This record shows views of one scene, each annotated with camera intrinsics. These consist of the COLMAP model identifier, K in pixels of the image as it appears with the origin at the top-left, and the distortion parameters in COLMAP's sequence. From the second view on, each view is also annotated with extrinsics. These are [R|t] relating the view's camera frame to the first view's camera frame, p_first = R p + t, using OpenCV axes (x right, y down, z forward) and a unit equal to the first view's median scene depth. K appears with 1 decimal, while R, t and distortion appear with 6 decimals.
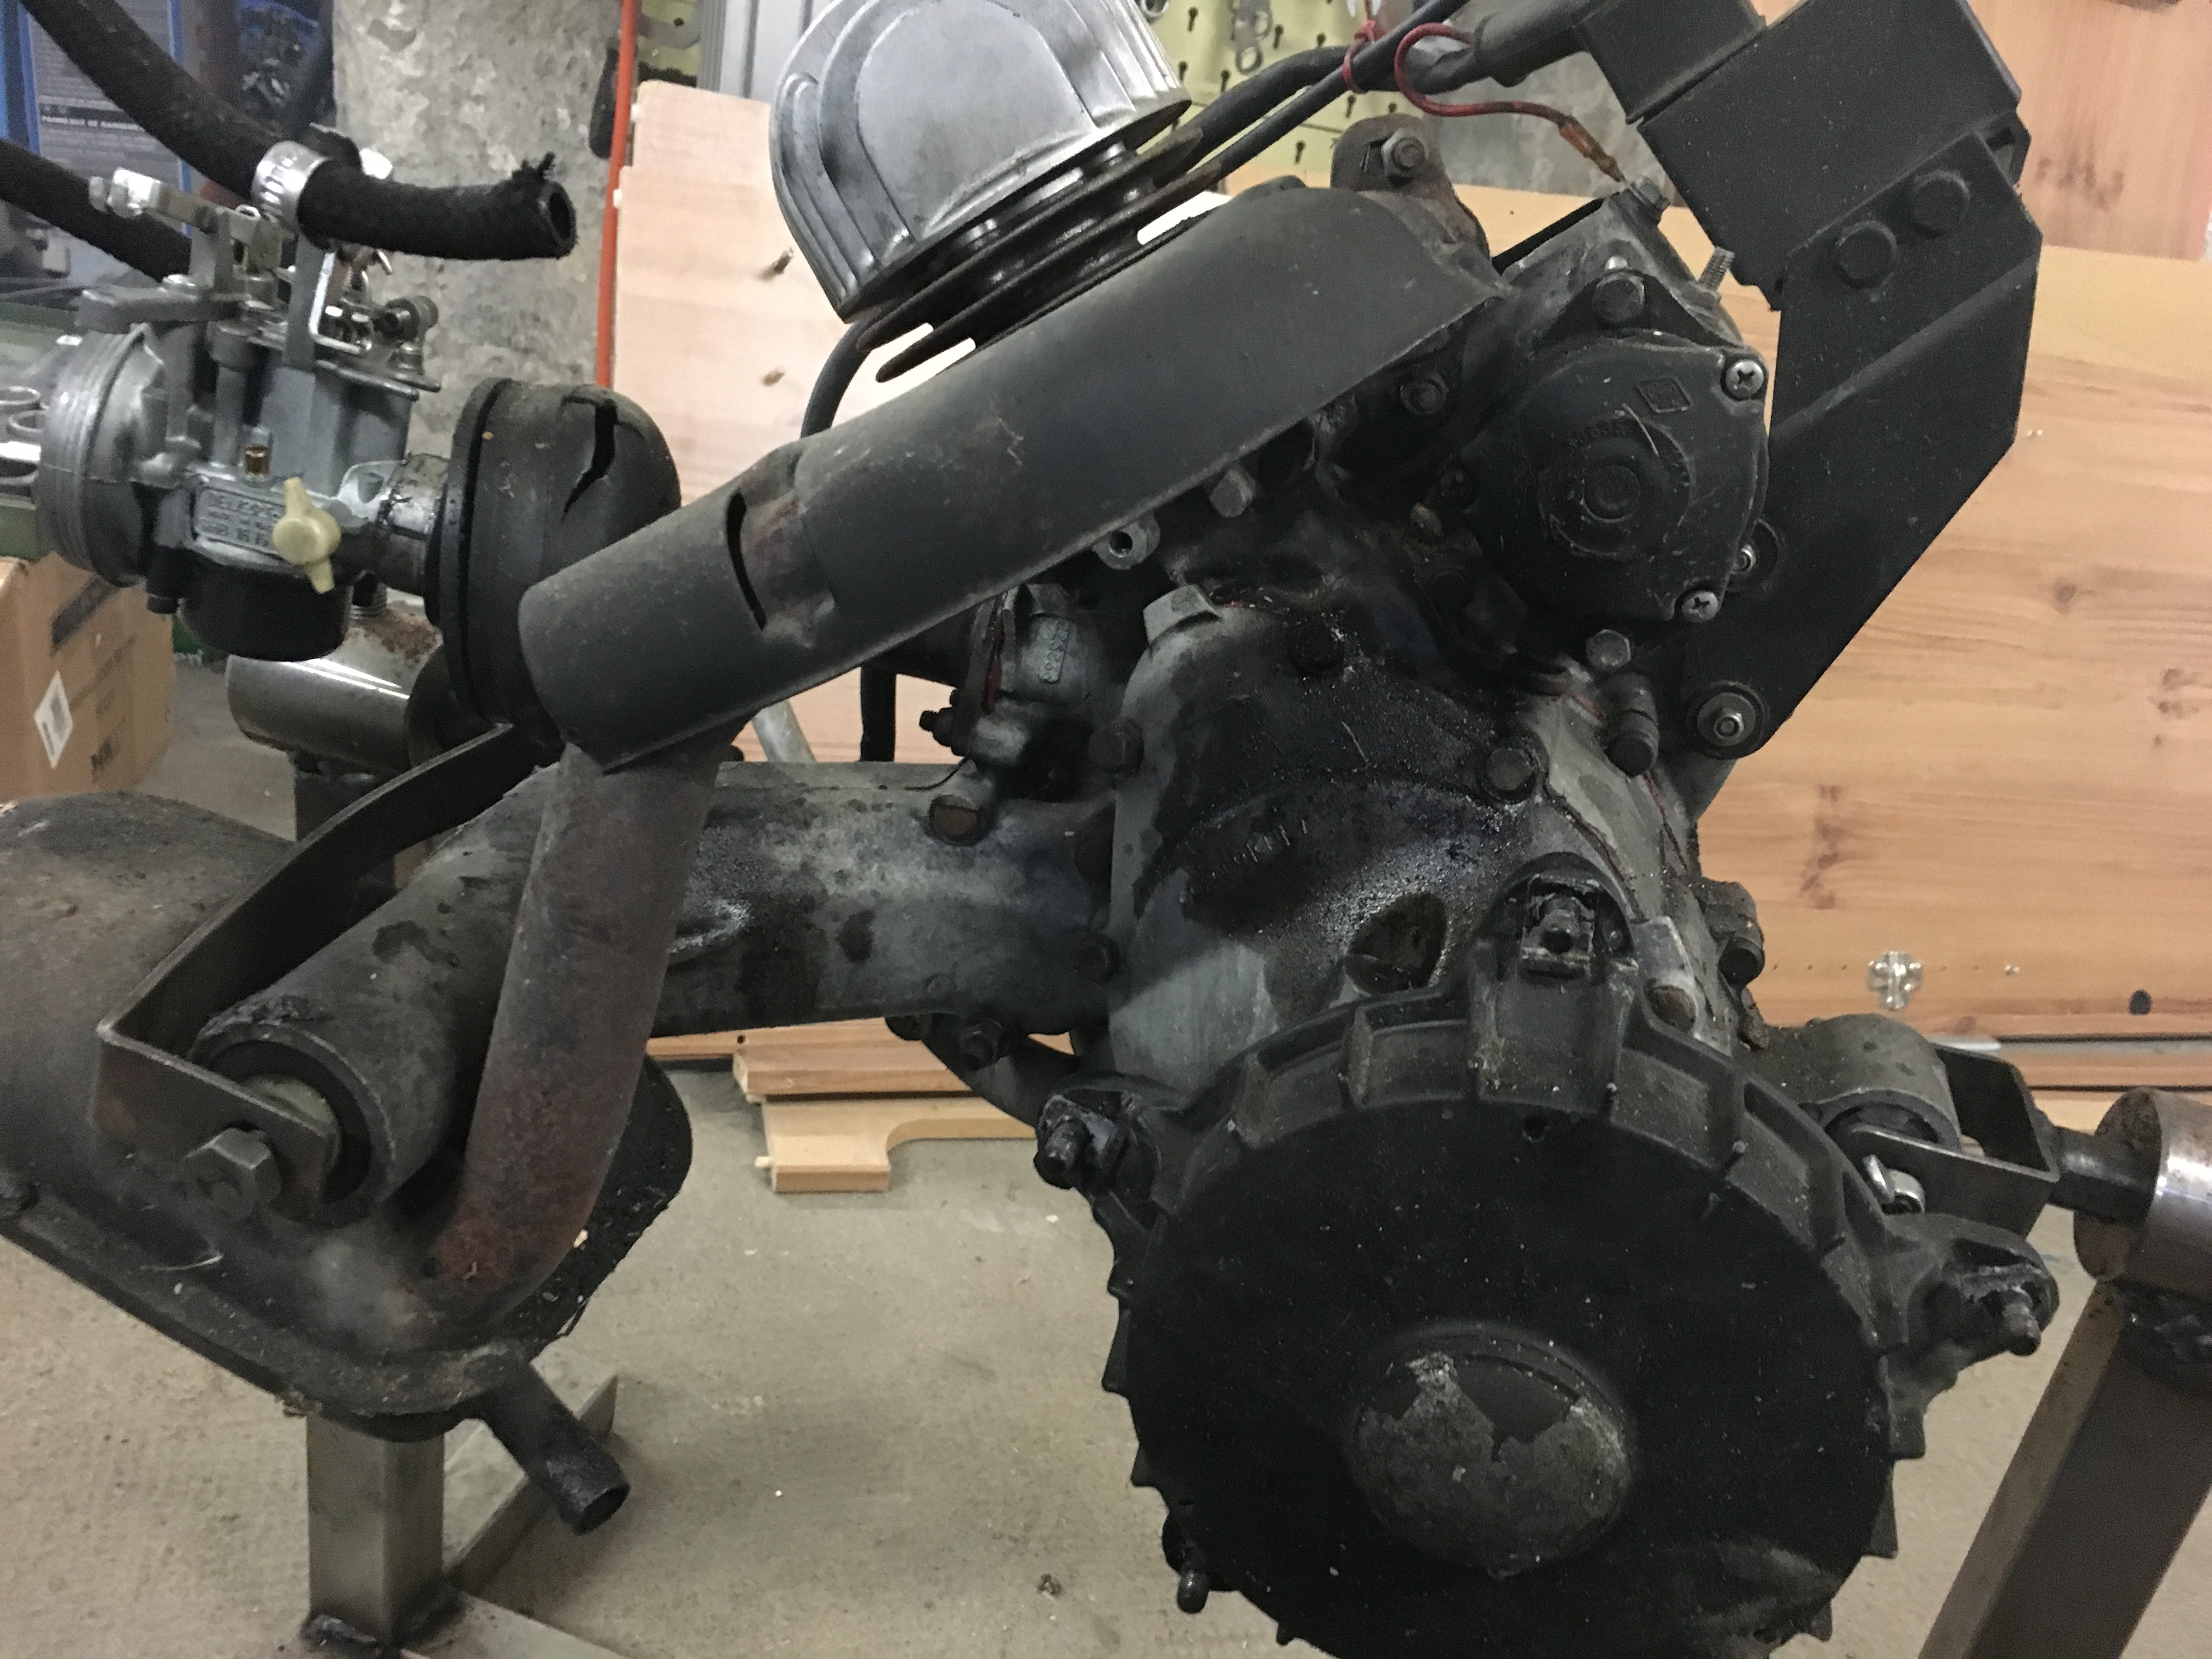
lens RADIAL K [[1850.0, 0, 1109.9], [0, 1850.0, 817.9], [0, 0, 1]] dist [-0.000925, -0.003888]
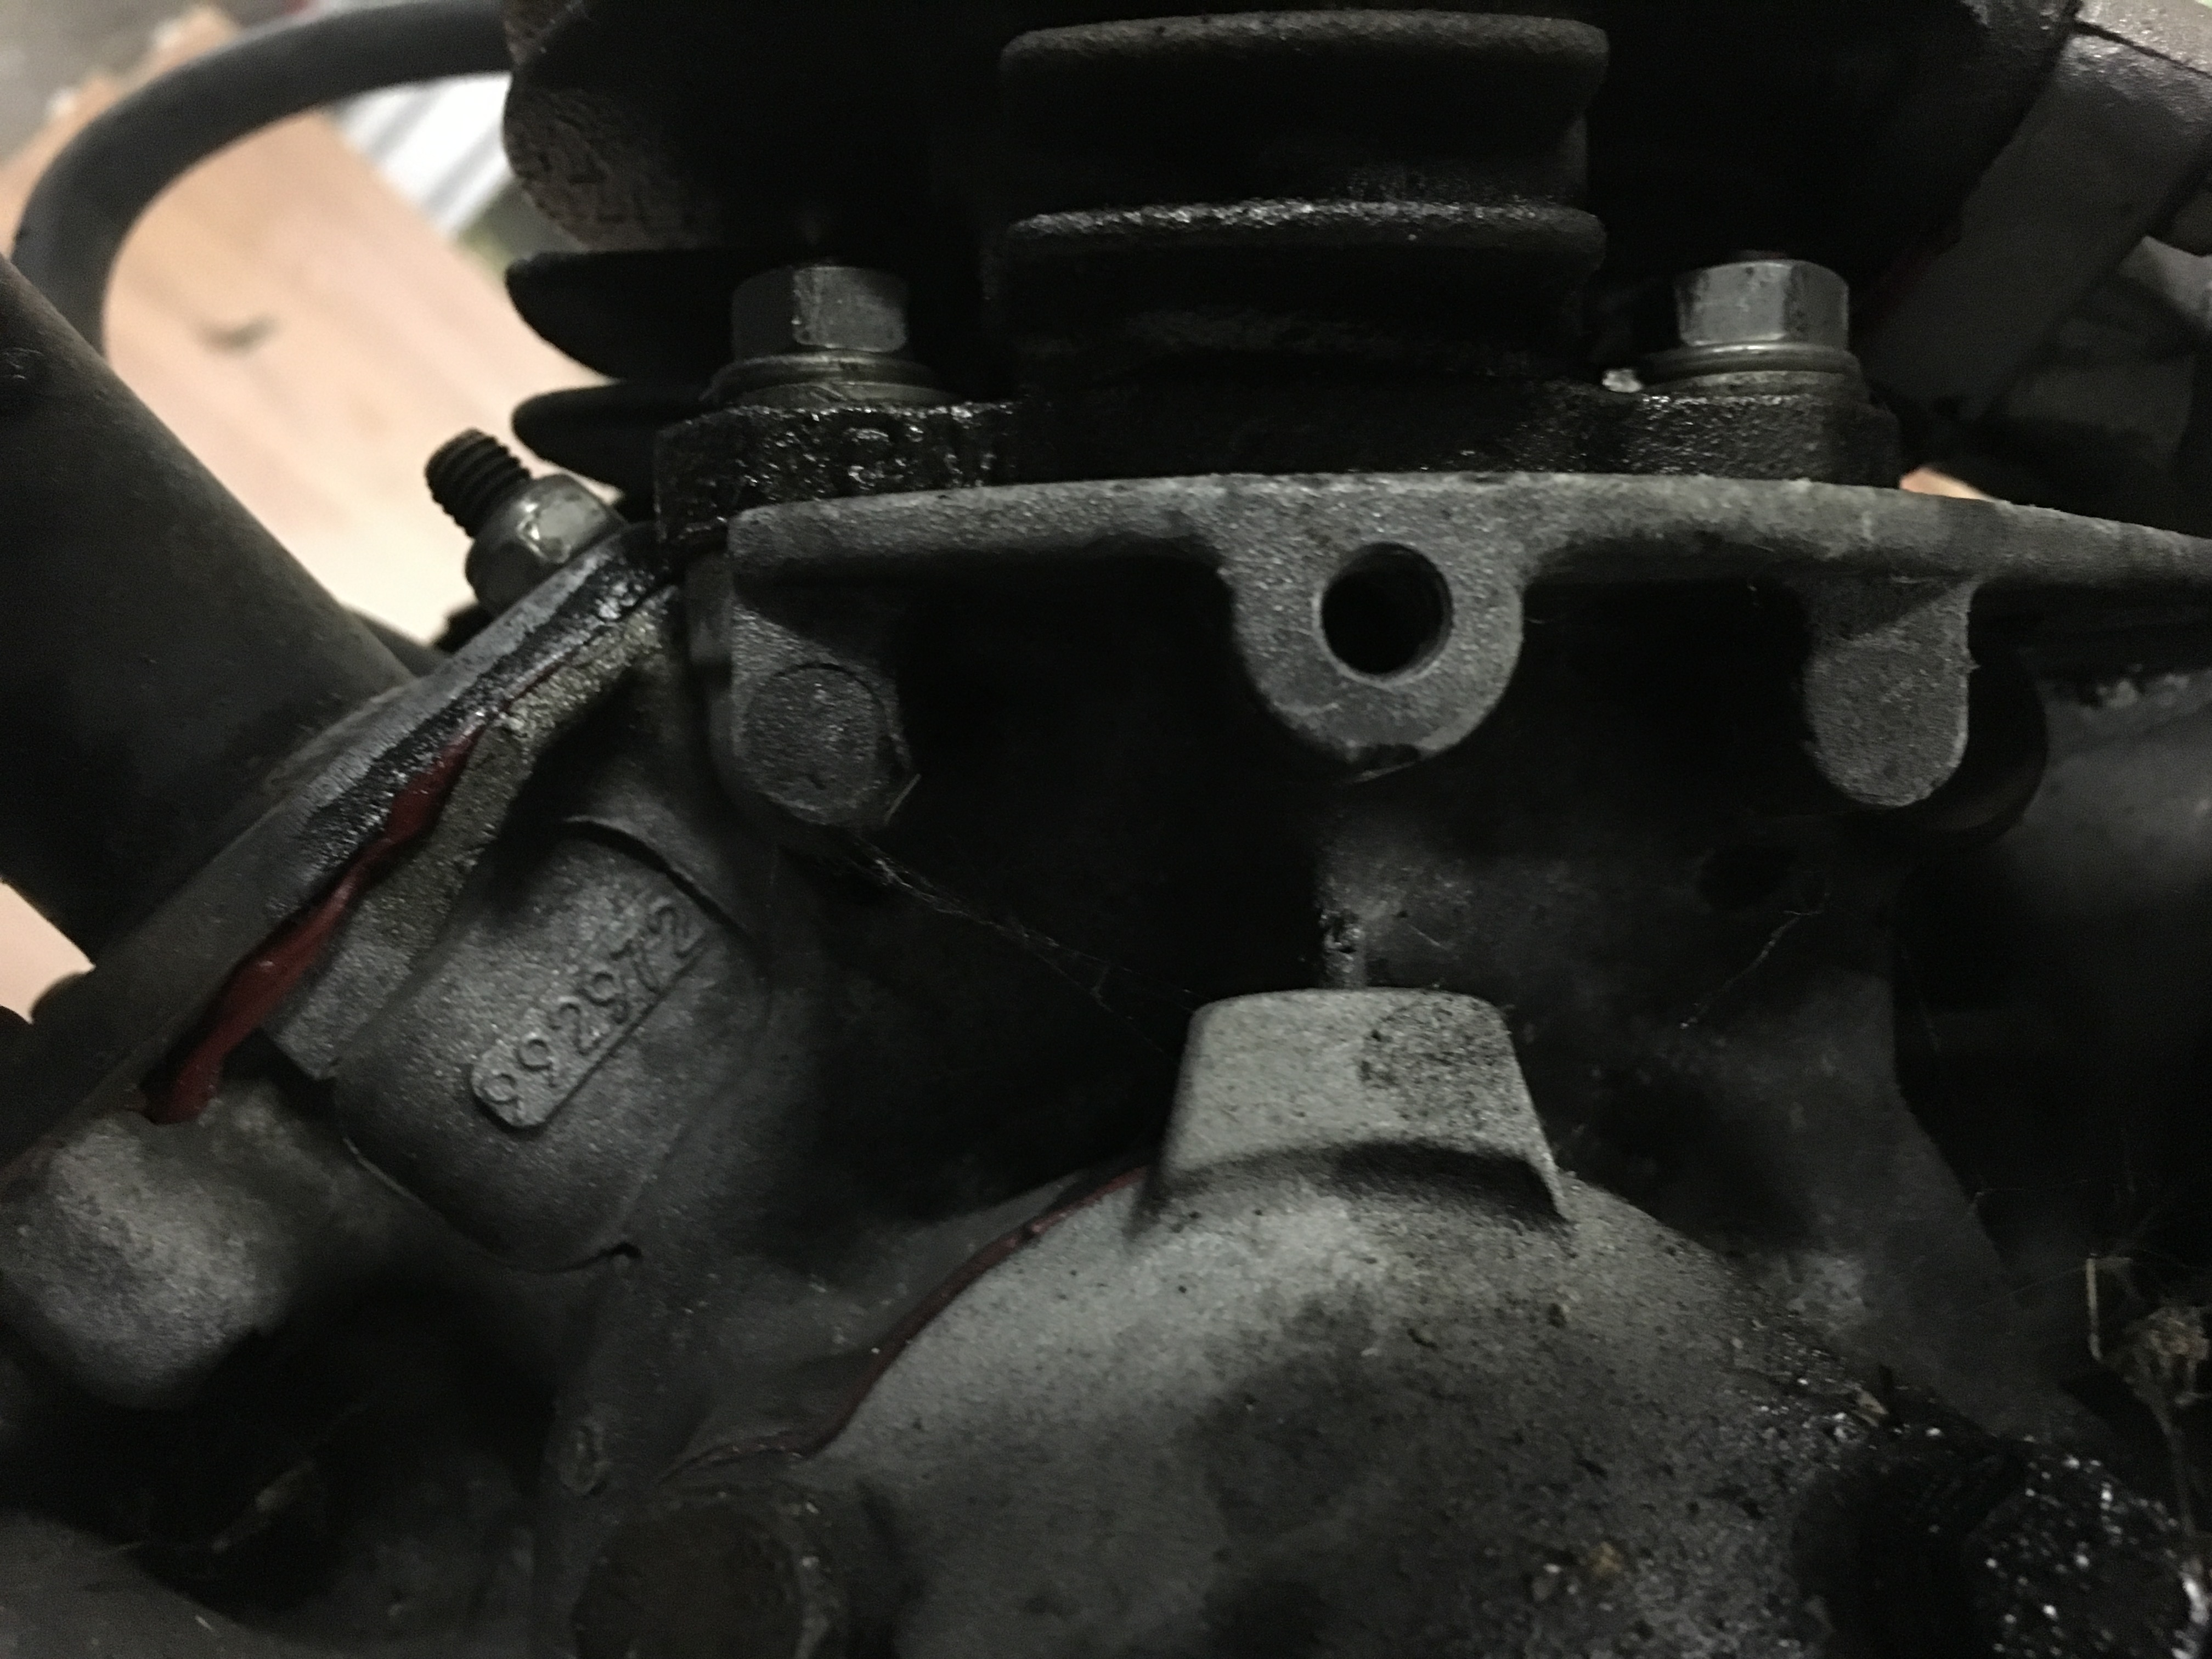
lens RADIAL K [[1850.0, 0, 1109.9], [0, 1850.0, 817.9], [0, 0, 1]] dist [-0.000925, -0.003888]
pose [[0.829615, 0.498814, 0.250846, -0.049758], [-0.384470, 0.836159, -0.391178, -0.048698], [-0.404872, 0.228084, 0.885469, 0.831801]]
